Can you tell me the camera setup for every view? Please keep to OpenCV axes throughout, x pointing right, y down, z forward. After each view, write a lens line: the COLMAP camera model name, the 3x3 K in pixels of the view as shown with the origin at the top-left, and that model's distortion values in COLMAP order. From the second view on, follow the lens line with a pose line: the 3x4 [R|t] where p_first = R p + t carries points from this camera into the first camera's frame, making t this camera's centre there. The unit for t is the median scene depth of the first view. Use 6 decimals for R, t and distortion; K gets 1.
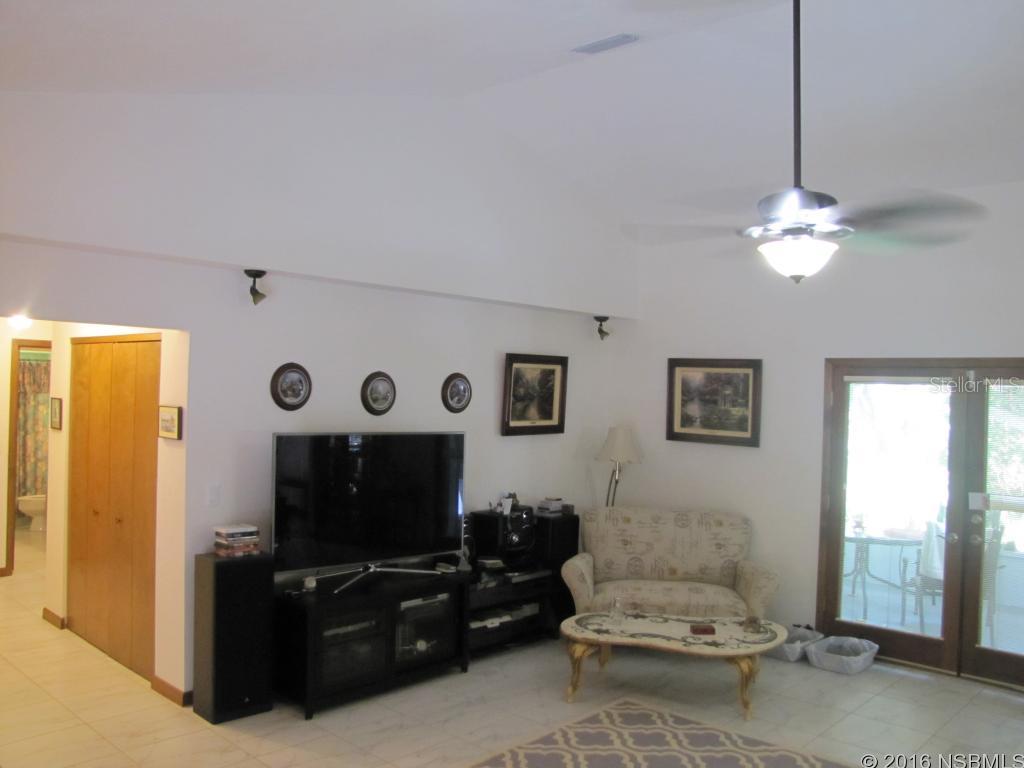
lens RADIAL K [[863.8, 0, 511.5], [0, 863.8, 389.6], [0, 0, 1]] dist [-0.180763, 0.166099]
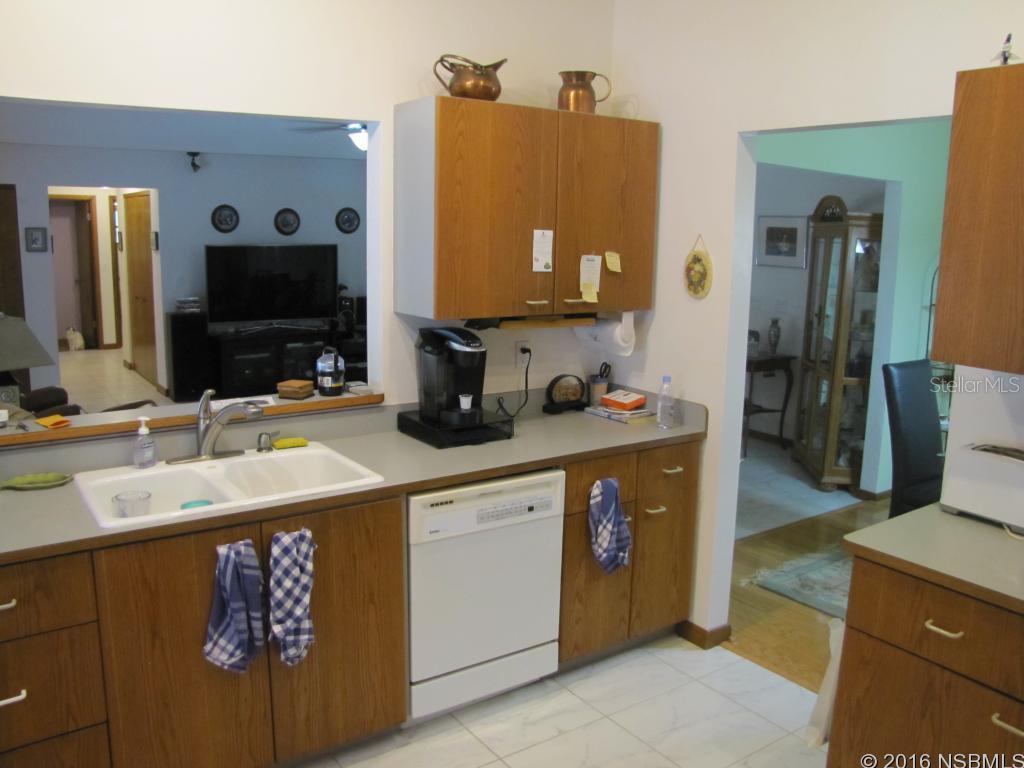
lens RADIAL K [[863.8, 0, 509.3], [0, 863.8, 375.9], [0, 0, 1]] dist [-0.180763, 0.166099]
pose [[0.978669, 0.023138, -0.204137, 0.657661], [0.011901, 0.985584, 0.168766, 0.028391], [0.205099, -0.167595, 0.964285, -0.573923]]
